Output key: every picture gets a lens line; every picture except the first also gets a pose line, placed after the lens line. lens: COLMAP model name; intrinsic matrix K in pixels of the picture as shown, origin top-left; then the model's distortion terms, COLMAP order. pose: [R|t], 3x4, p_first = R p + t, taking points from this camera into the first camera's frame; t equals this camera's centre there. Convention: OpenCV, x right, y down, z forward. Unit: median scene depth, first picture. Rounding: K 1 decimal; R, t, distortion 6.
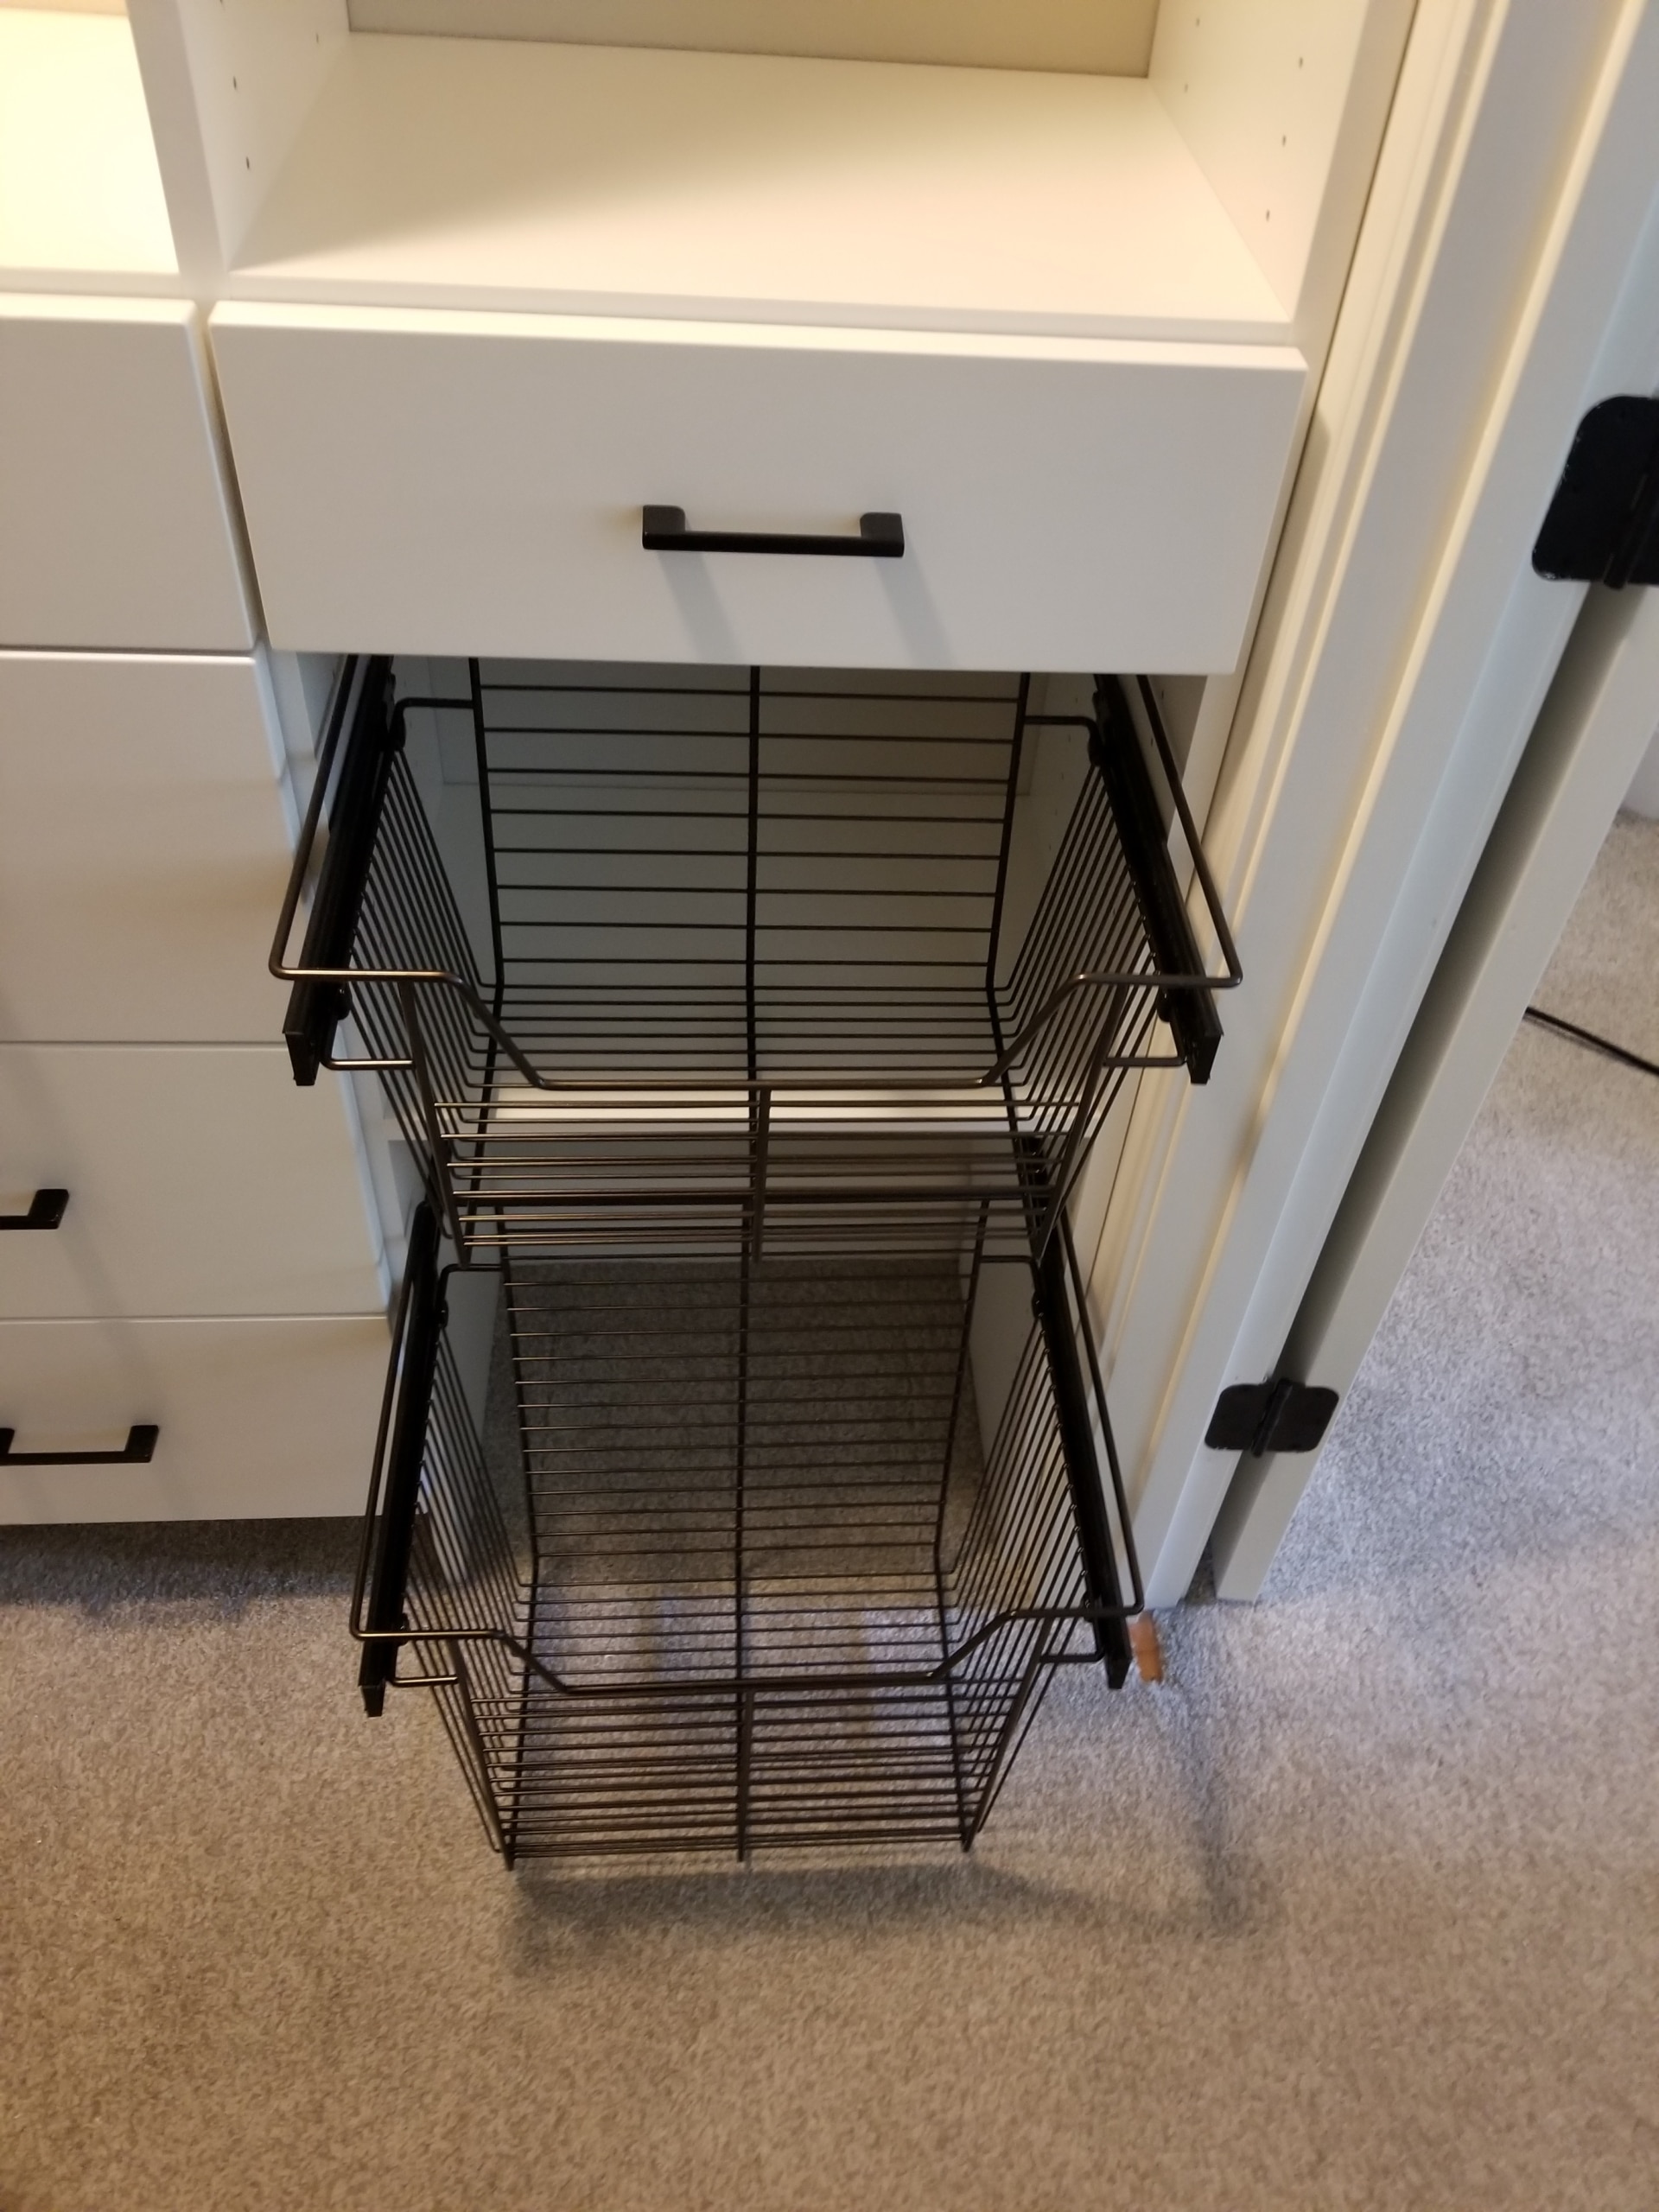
lens RADIAL K [[1731.7, 0, 829.5], [0, 1731.7, 1106.0], [0, 0, 1]] dist [0.024325, 0.002948]
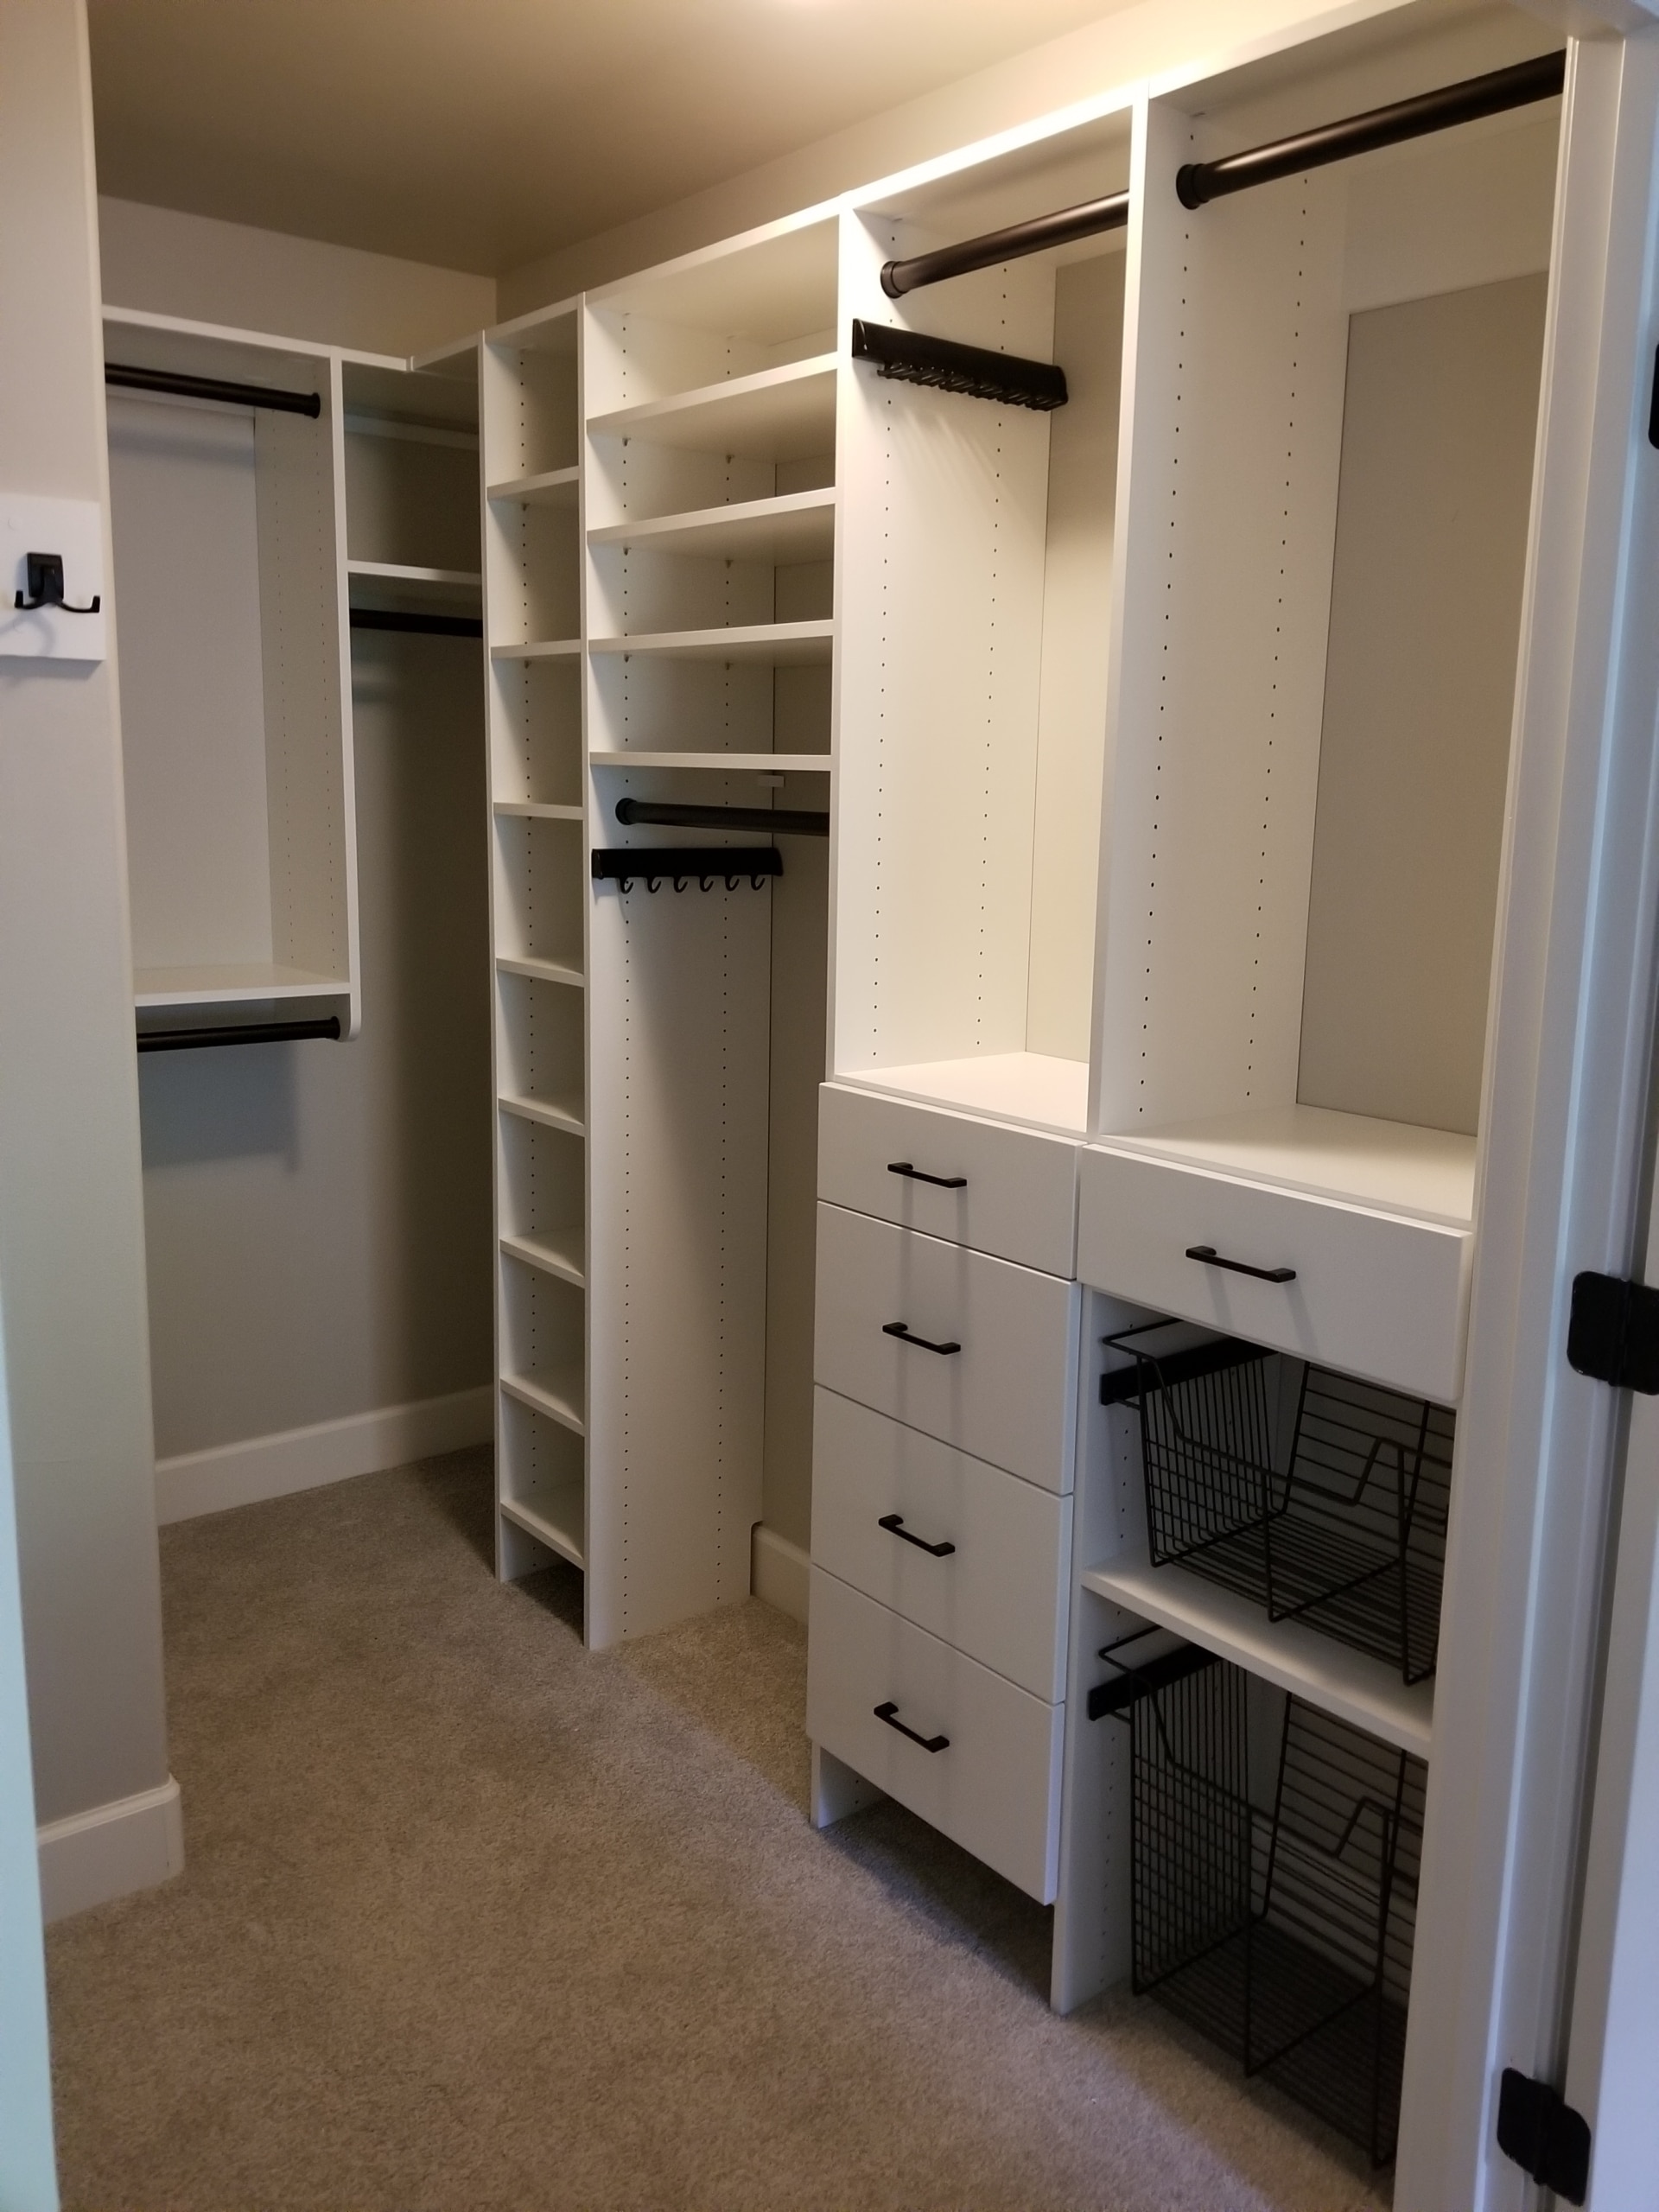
lens RADIAL K [[1731.7, 0, 829.5], [0, 1731.7, 1106.0], [0, 0, 1]] dist [0.024325, 0.002948]
pose [[0.570116, 0.099953, -0.815462, 0.902181], [-0.580602, 0.751272, -0.313833, 0.325513], [0.581265, 0.652380, 0.486345, -0.328635]]
